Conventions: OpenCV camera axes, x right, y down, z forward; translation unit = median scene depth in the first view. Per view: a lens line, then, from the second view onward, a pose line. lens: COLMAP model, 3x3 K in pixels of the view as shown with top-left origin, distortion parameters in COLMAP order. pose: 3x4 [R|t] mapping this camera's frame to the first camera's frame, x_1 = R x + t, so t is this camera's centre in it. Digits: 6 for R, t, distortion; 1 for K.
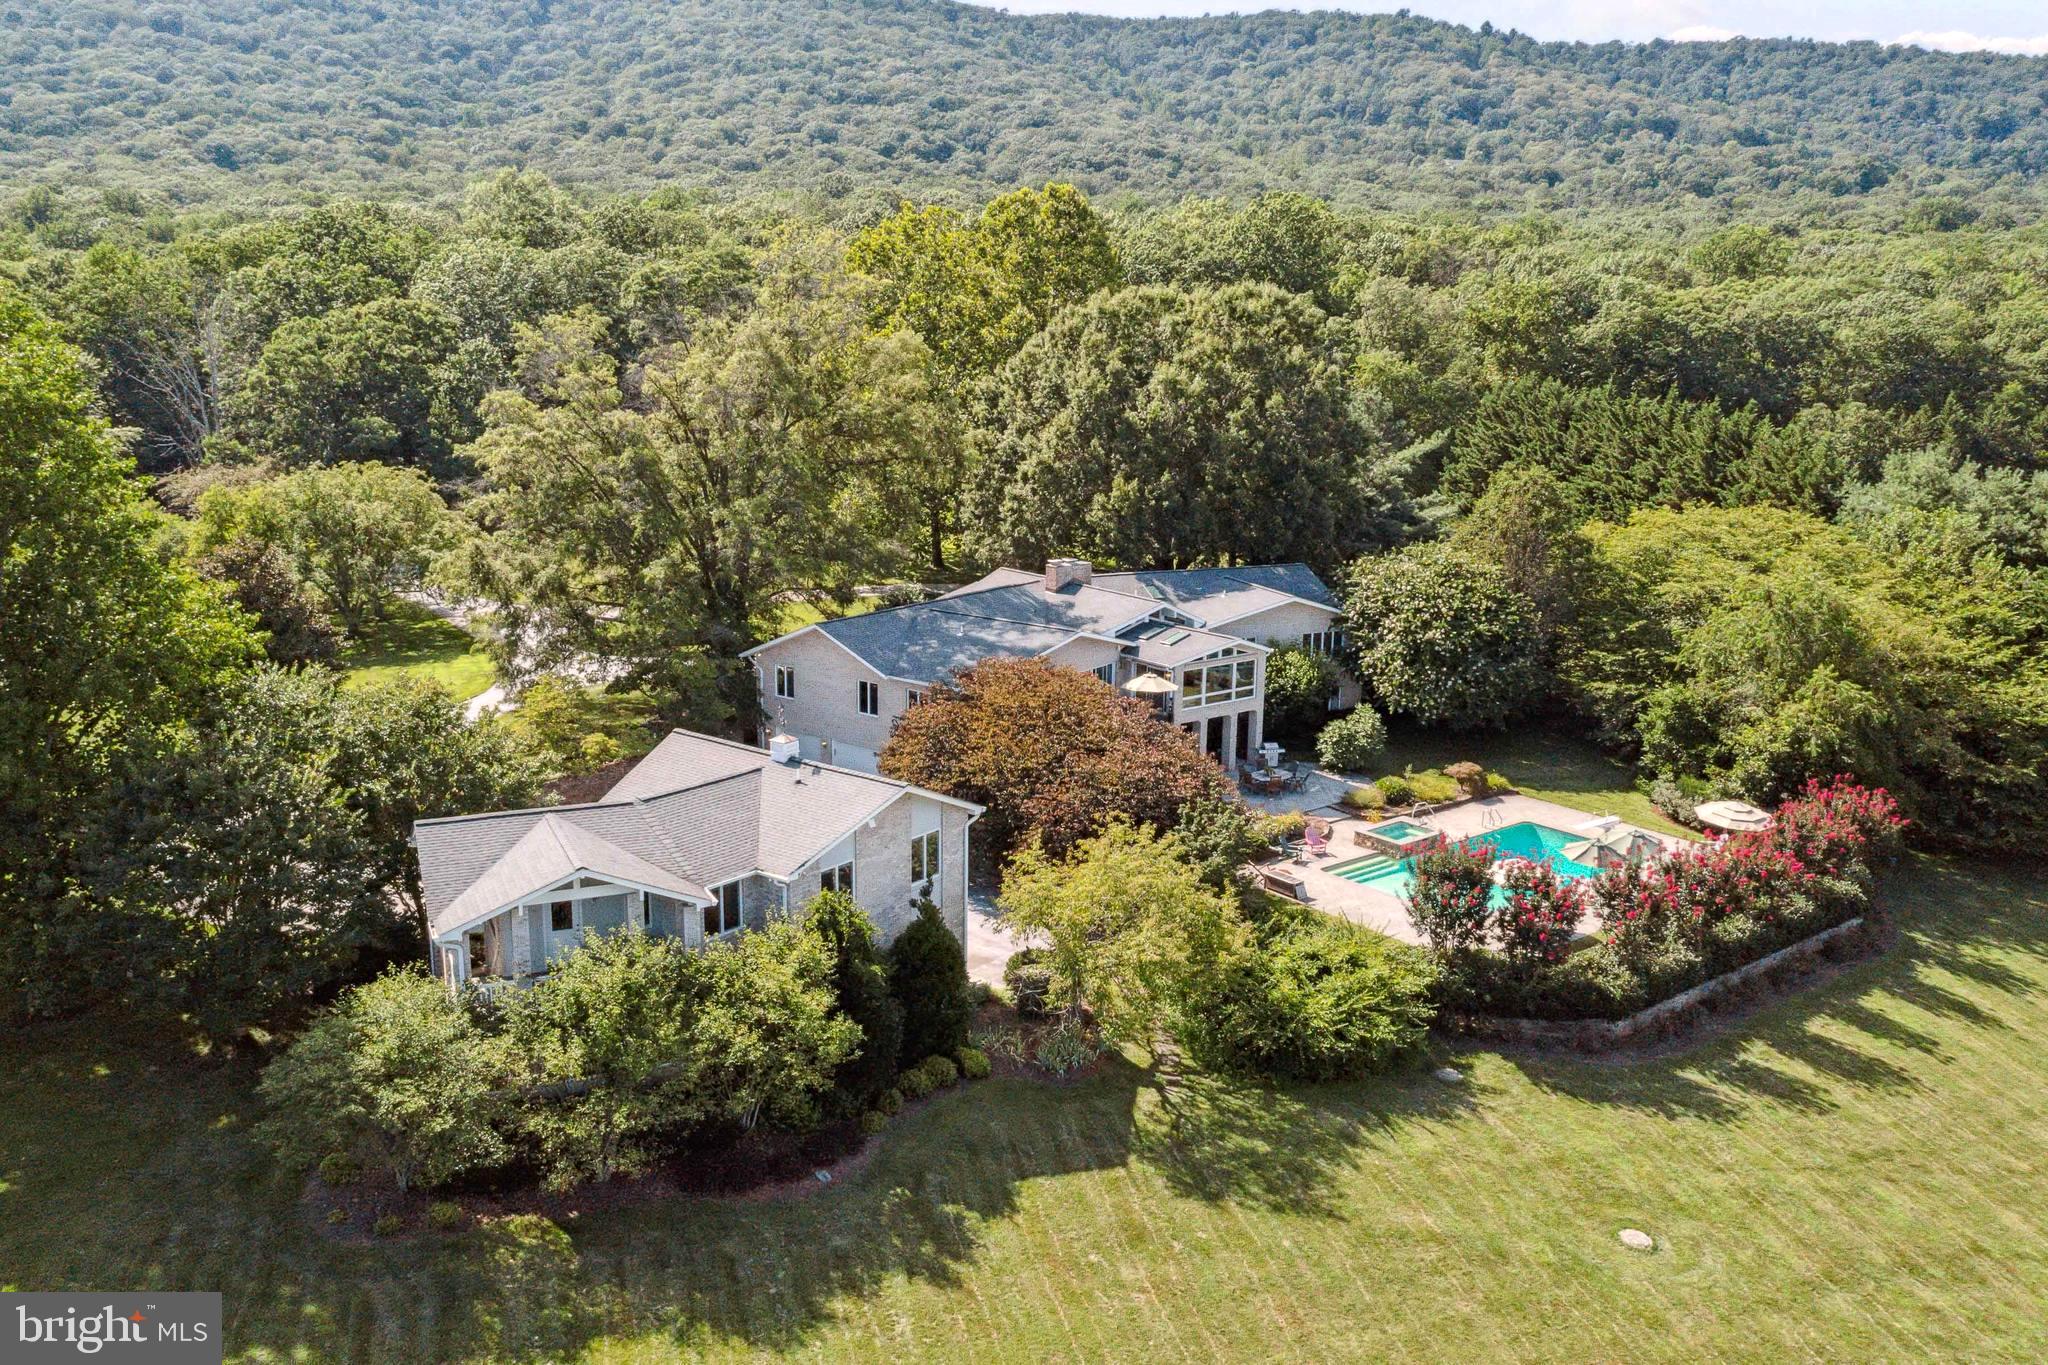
lens RADIAL K [[1667.2, 0, 1024.0], [0, 1667.2, 682.5], [0, 0, 1]] dist [-0.010493, 0.004556]
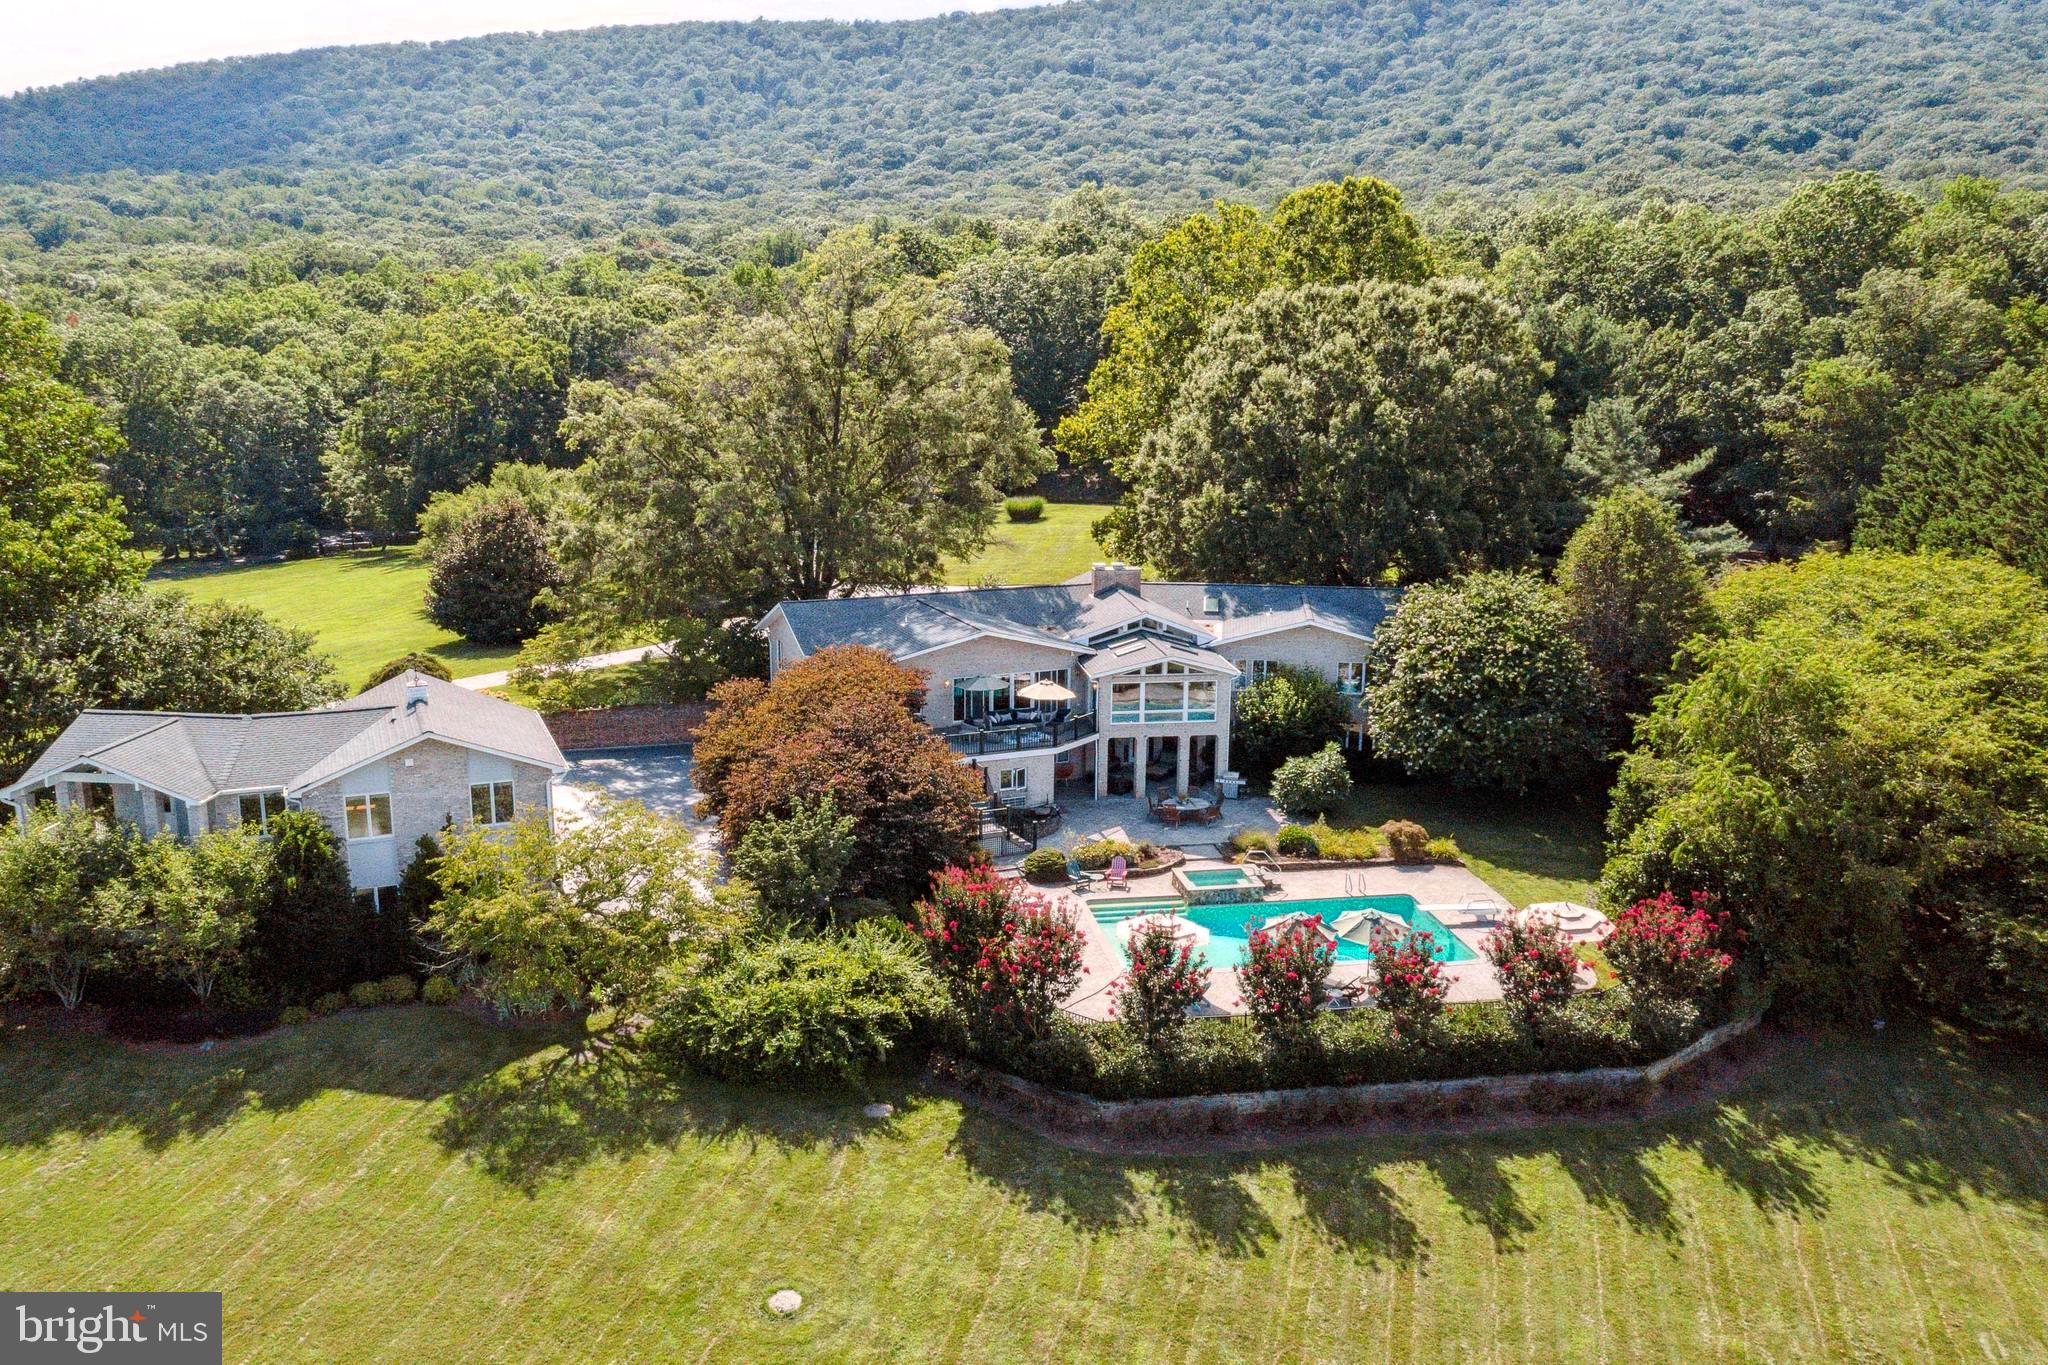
lens RADIAL K [[1647.2, 0, 1024.0], [0, 1647.2, 682.5], [0, 0, 1]] dist [-0.008019, 0.004717]
pose [[0.867054, 0.101258, -0.487815, 0.049282], [-0.102102, 0.994461, 0.024947, -0.002471], [0.487639, 0.028177, 0.872591, 0.014100]]
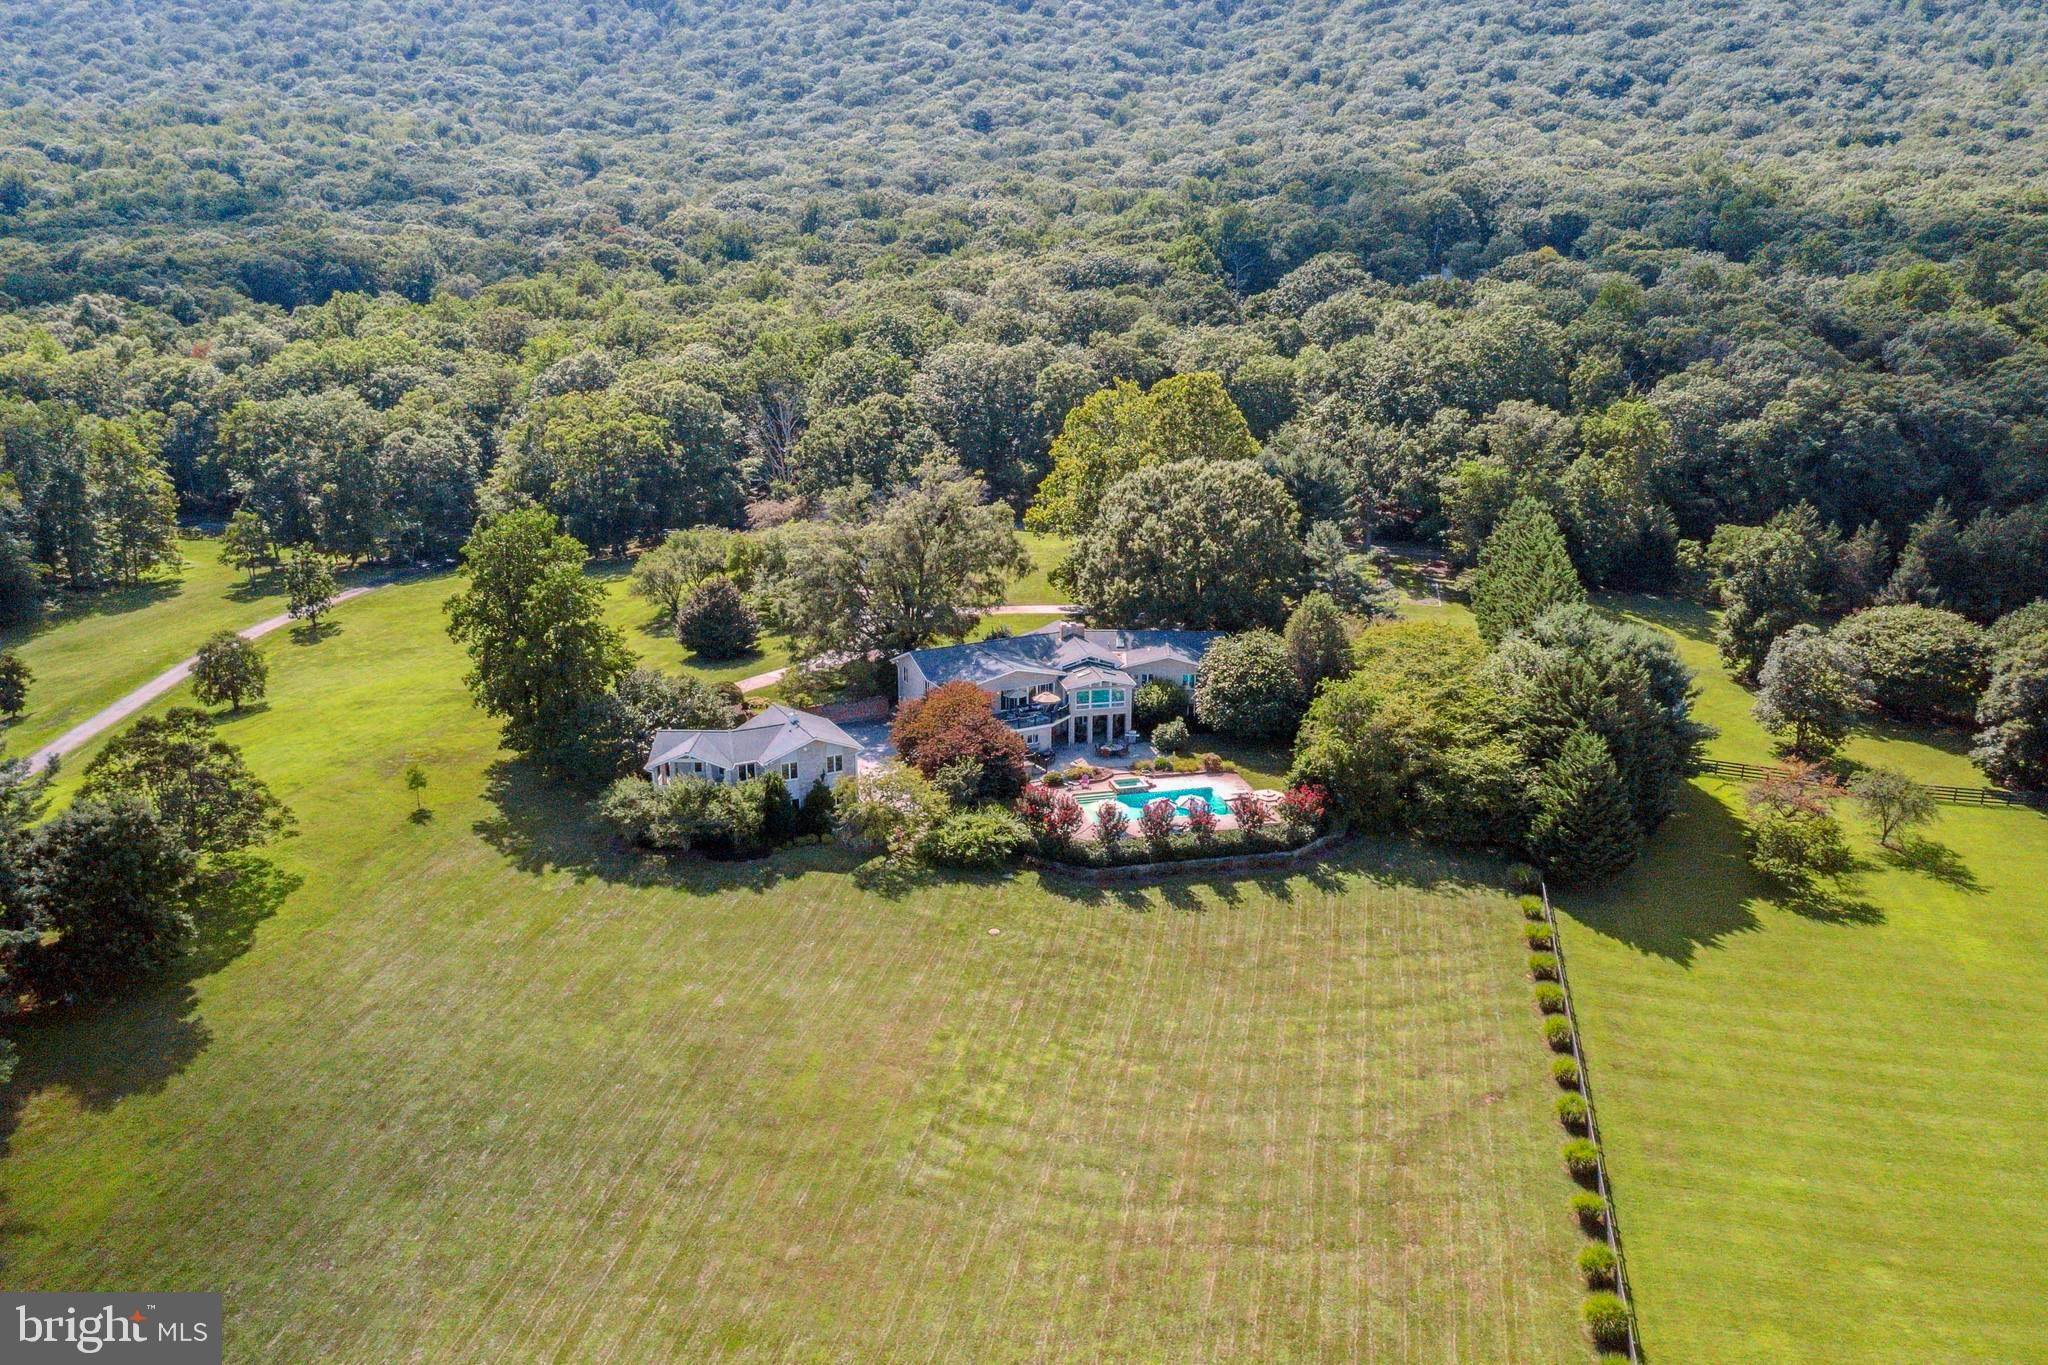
lens RADIAL K [[1647.2, 0, 1024.0], [0, 1647.2, 682.5], [0, 0, 1]] dist [-0.008019, 0.004717]
pose [[0.900918, 0.111829, -0.419334, 0.084522], [-0.080581, 0.992533, 0.091566, -0.018895], [0.426443, -0.048703, 0.903202, -0.081294]]
